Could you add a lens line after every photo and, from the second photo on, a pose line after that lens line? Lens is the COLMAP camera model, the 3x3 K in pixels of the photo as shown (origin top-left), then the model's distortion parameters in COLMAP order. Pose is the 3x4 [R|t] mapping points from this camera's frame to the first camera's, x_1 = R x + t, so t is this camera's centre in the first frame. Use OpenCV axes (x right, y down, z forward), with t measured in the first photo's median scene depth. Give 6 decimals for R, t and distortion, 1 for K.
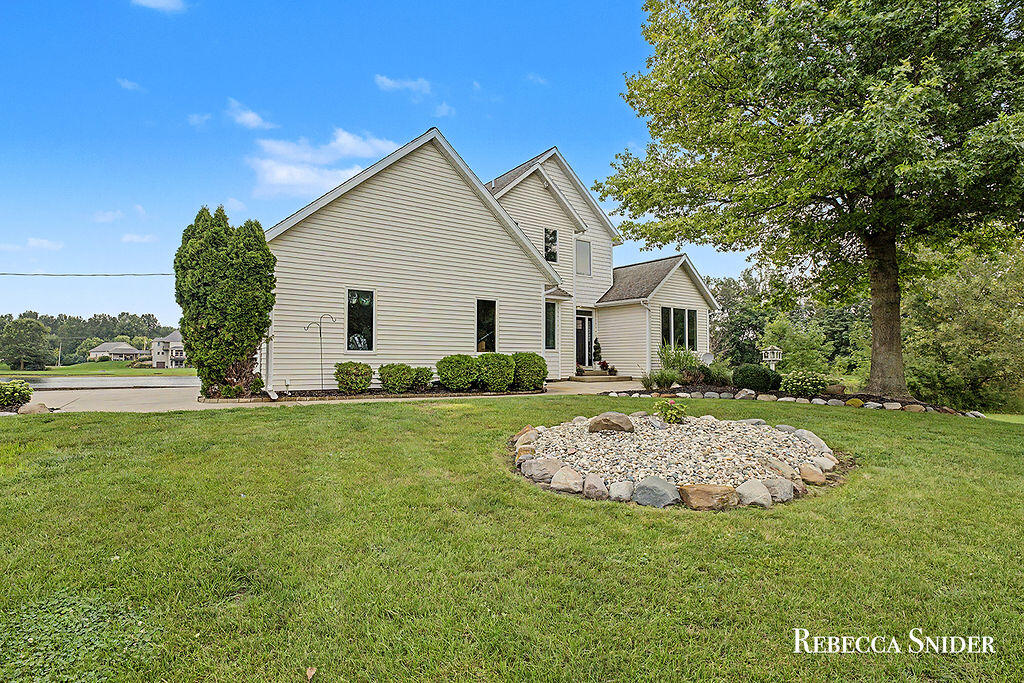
lens RADIAL K [[506.9, 0, 508.4], [0, 506.9, 339.2], [0, 0, 1]] dist [-0.002667, 0.001553]
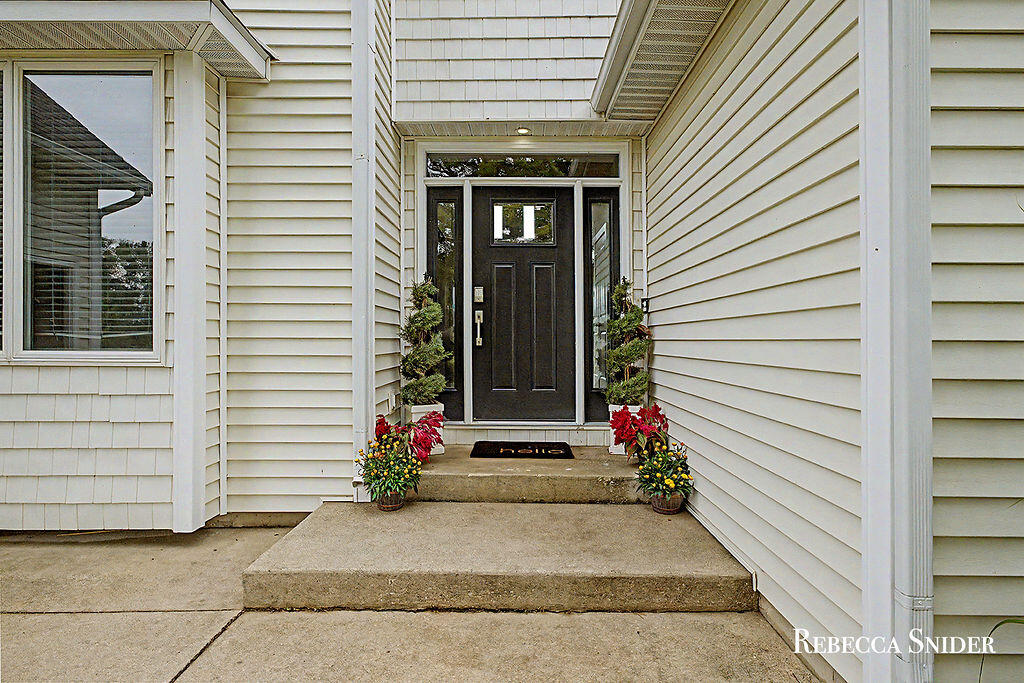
lens RADIAL K [[506.9, 0, 515.1], [0, 506.9, 342.6], [0, 0, 1]] dist [-0.002667, 0.001553]
pose [[0.816744, -0.008317, -0.576940, 0.392346], [0.027950, 0.999293, 0.025163, 0.022581], [0.576323, -0.036677, 0.816399, 1.272790]]
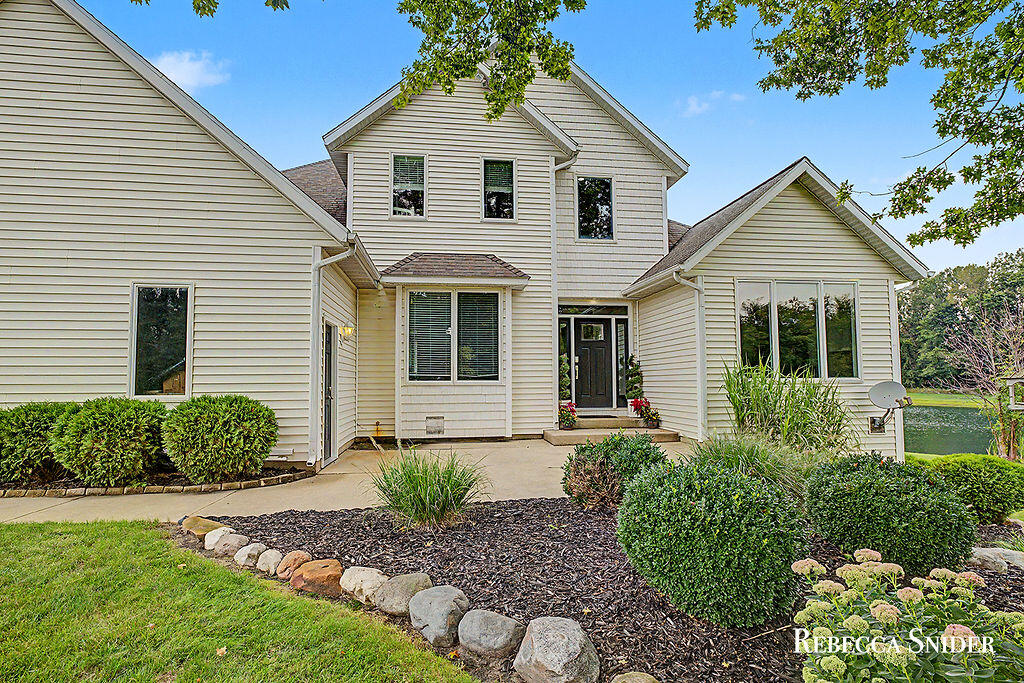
lens RADIAL K [[506.9, 0, 517.8], [0, 506.9, 351.9], [0, 0, 1]] dist [-0.002667, 0.001553]
pose [[0.885264, -0.035335, -0.463744, 0.490737], [0.027384, 0.999340, -0.023871, 0.004970], [0.464282, 0.008433, 0.885647, 0.736209]]
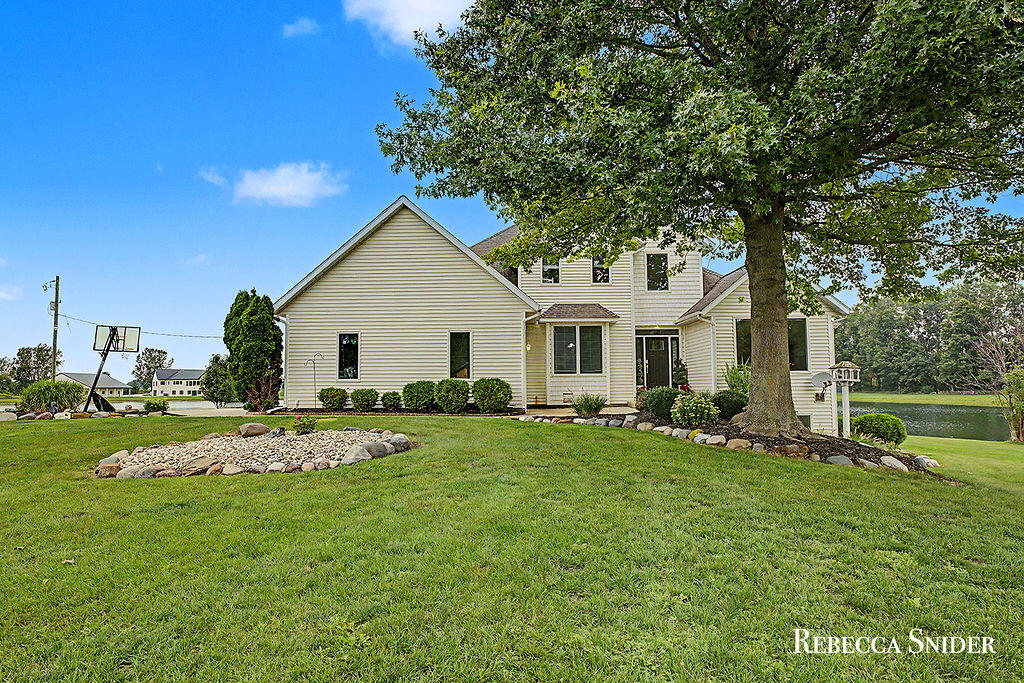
lens RADIAL K [[506.9, 0, 517.5], [0, 506.9, 362.9], [0, 0, 1]] dist [-0.002667, 0.001553]
pose [[0.802891, -0.036107, -0.595031, 0.739653], [0.033245, 0.999323, -0.015782, 0.013556], [0.595197, -0.007111, 0.803548, 0.170083]]
